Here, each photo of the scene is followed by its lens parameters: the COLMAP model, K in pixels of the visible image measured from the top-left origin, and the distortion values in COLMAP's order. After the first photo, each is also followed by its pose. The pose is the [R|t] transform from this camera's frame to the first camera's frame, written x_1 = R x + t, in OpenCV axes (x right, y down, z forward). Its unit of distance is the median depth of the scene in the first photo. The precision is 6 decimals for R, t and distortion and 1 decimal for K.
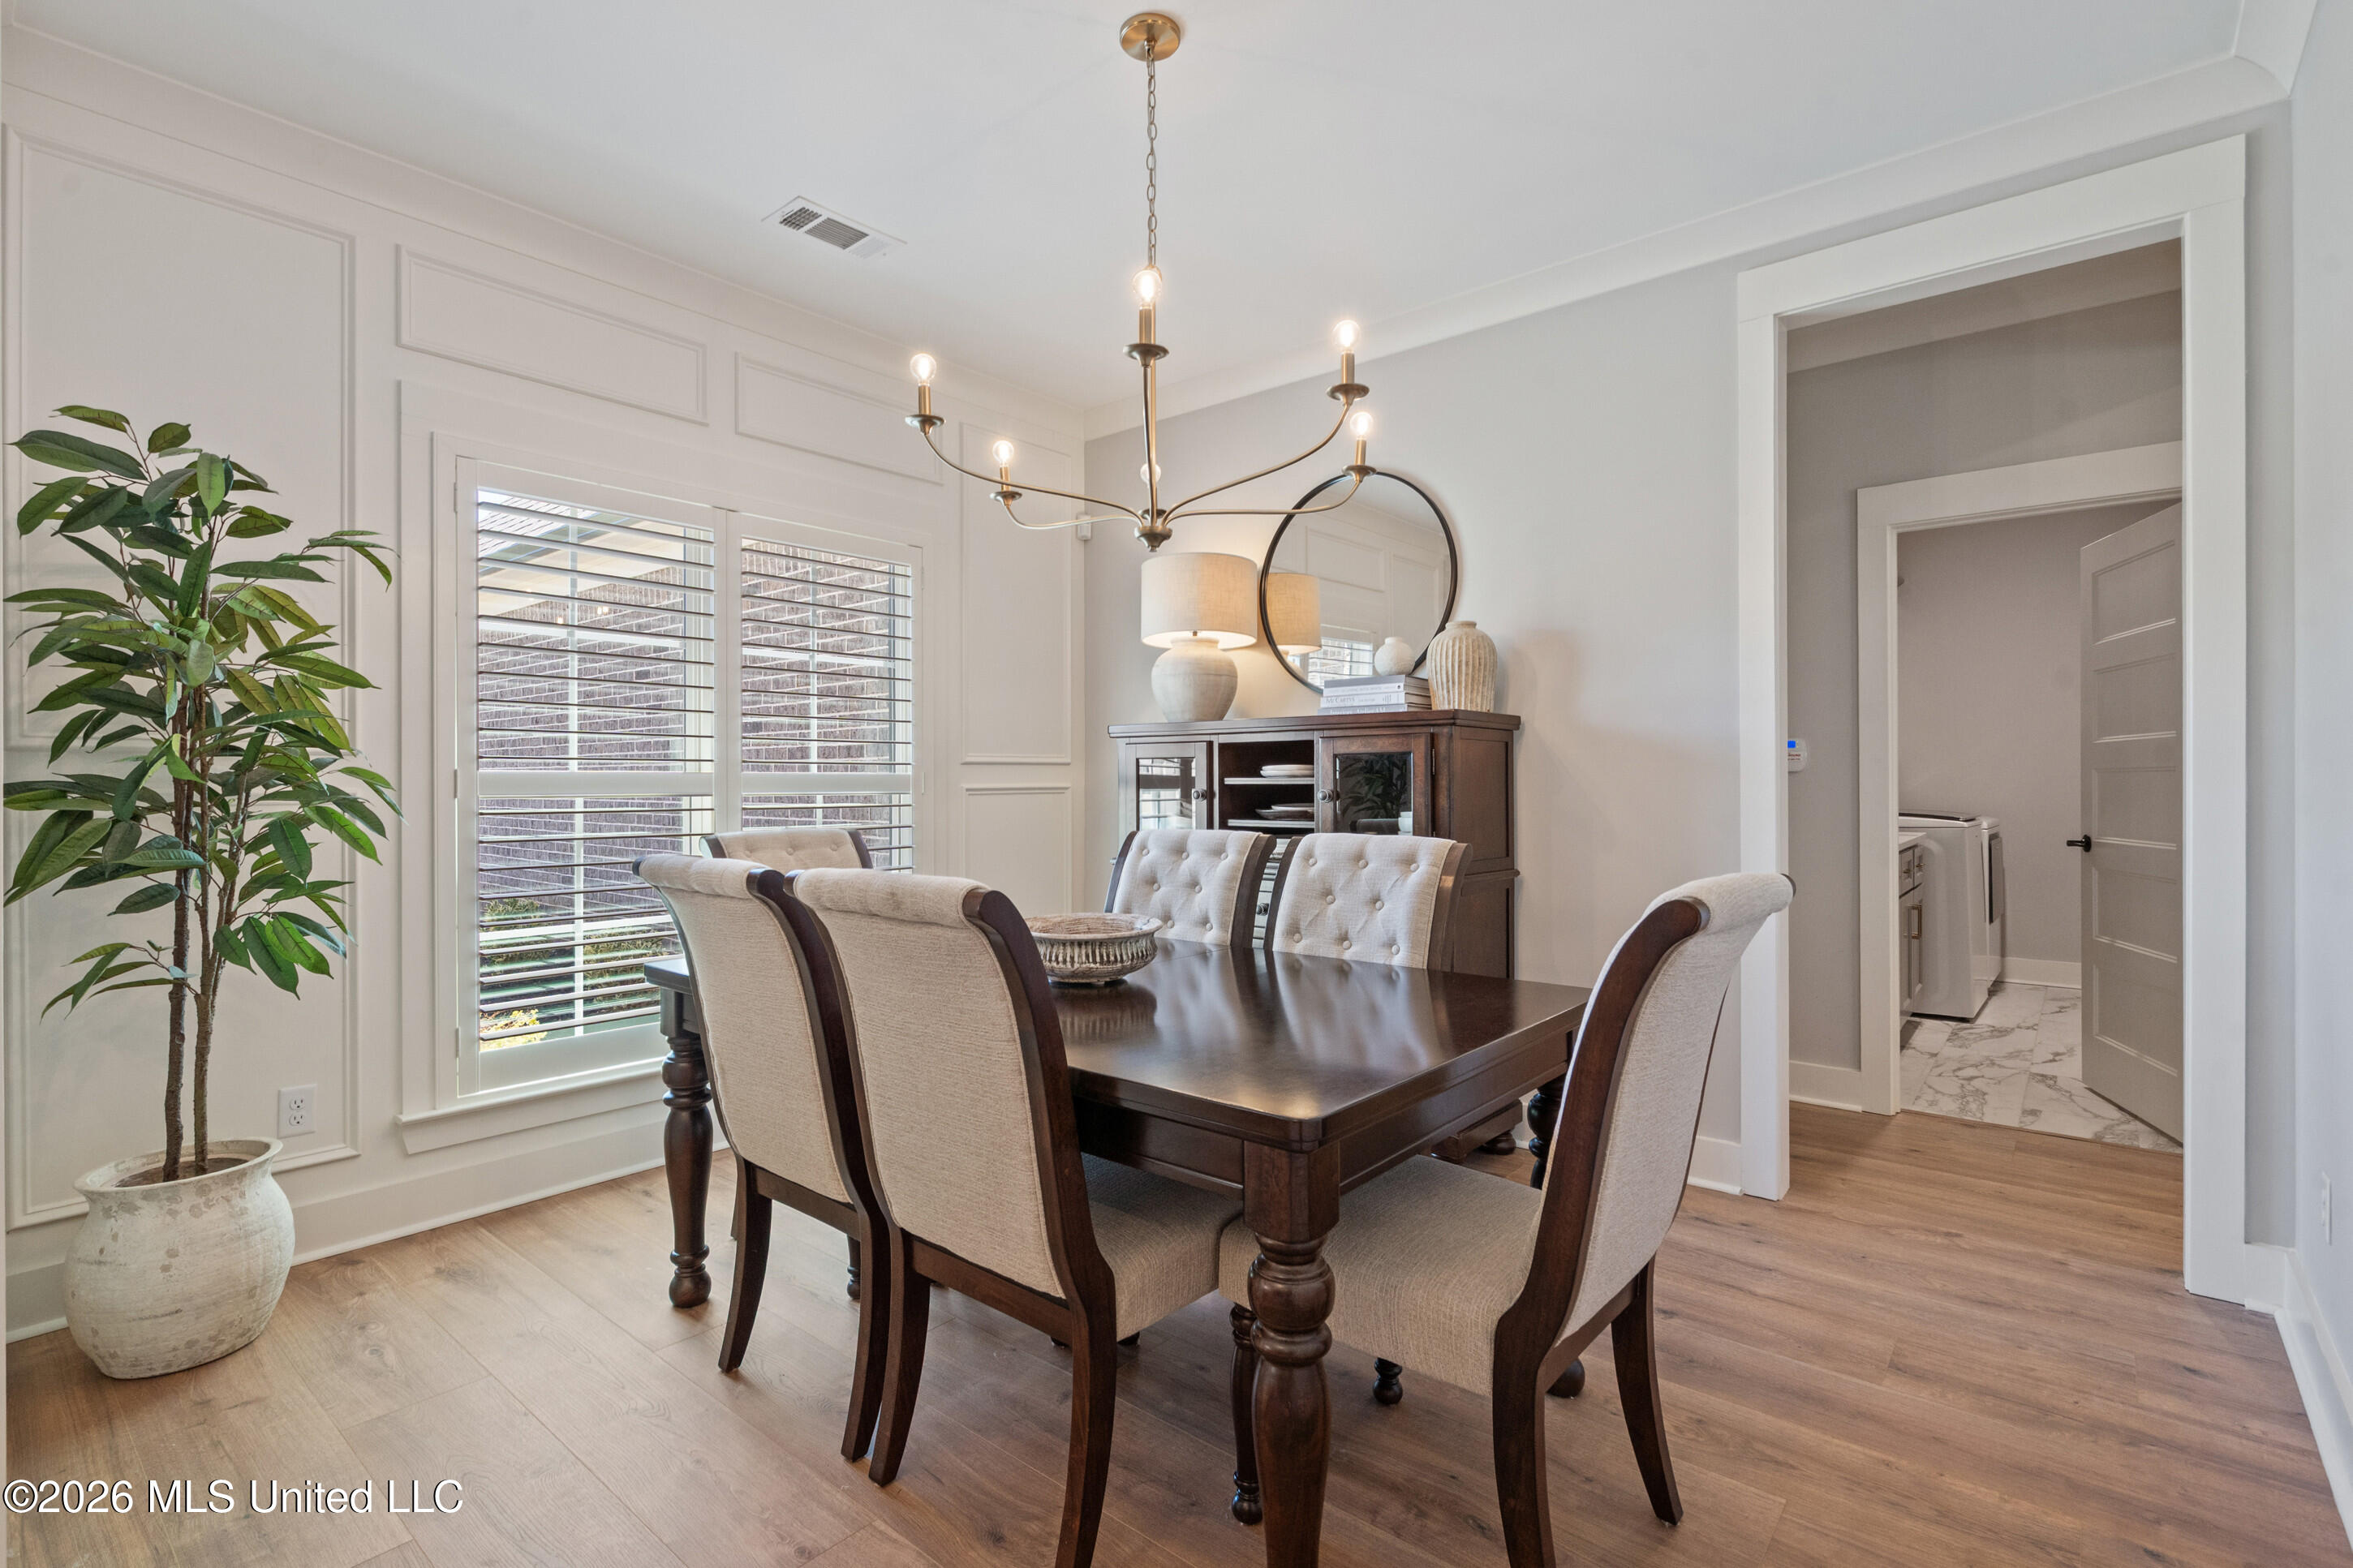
lens RADIAL K [[1075.8, 0, 1178.6], [0, 1075.8, 776.7], [0, 0, 1]] dist [-0.002800, 0.000958]
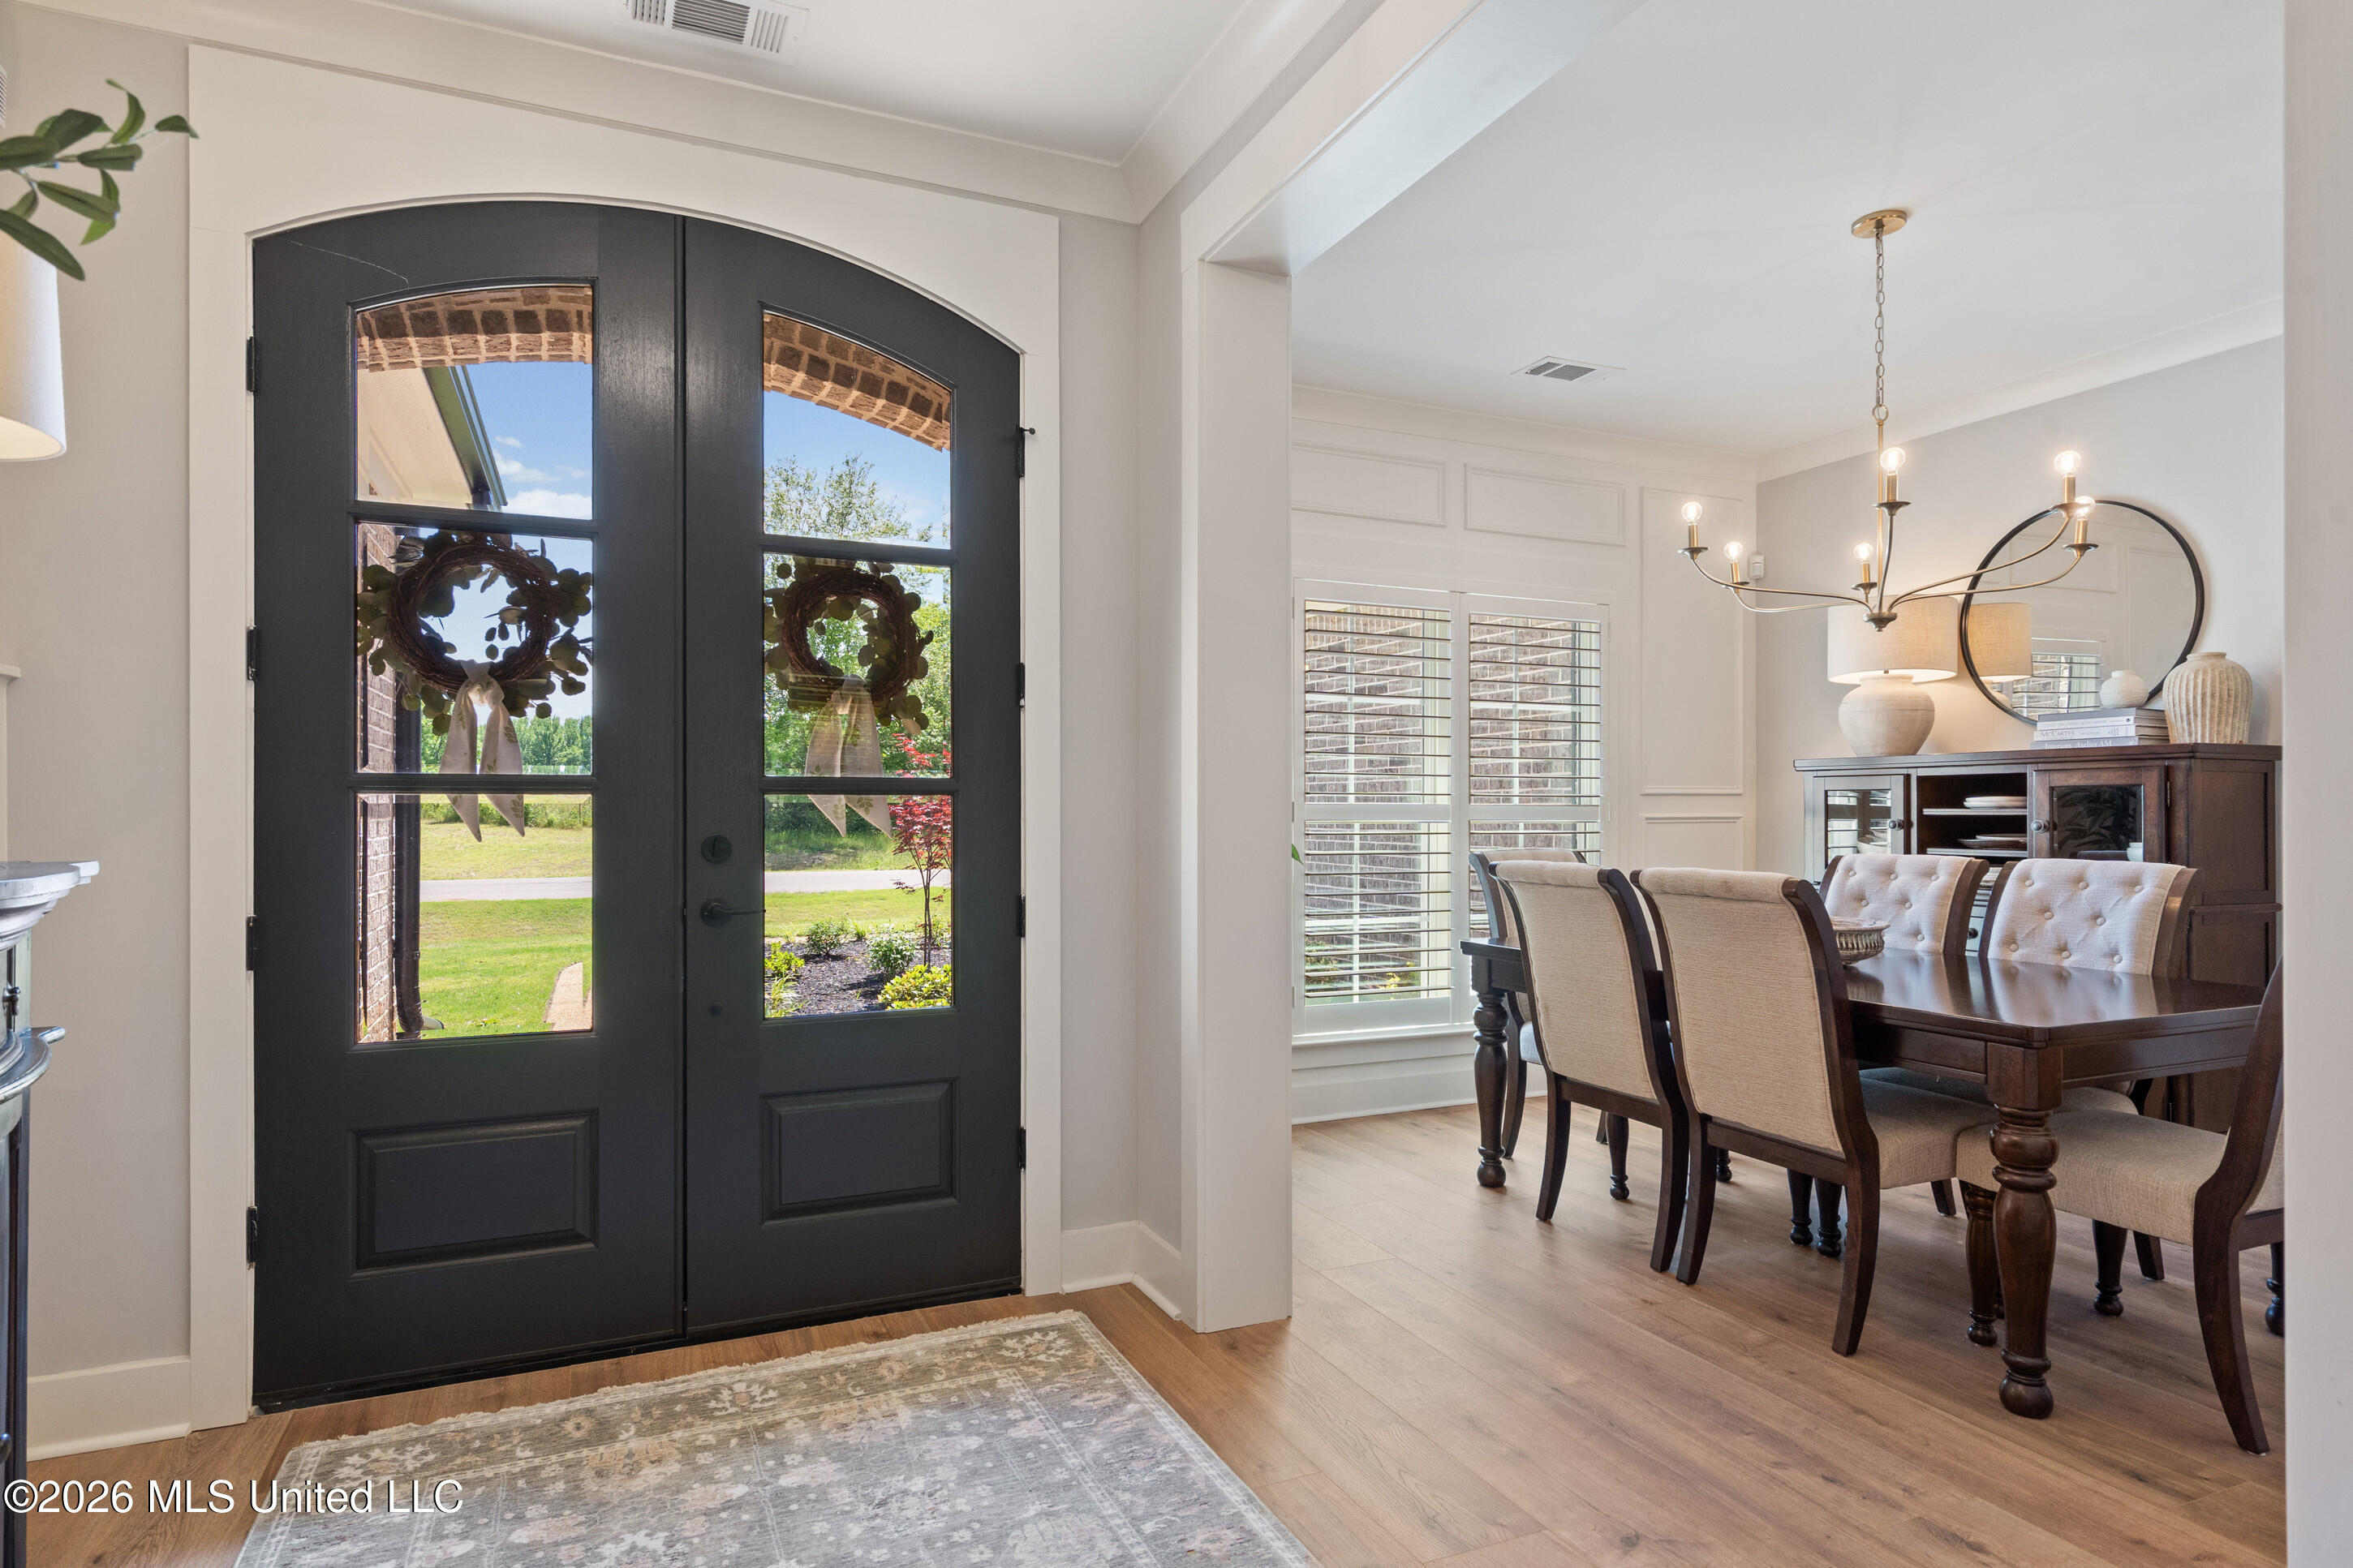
lens RADIAL K [[1274.1, 0, 1162.4], [0, 1274.1, 807.5], [0, 0, 1]] dist [0.025123, -0.005150]
pose [[0.898576, 0.000707, -0.438817, -0.087449], [0.000962, 0.999993, 0.003580, -0.006265], [0.438817, -0.003639, 0.898569, -0.540388]]
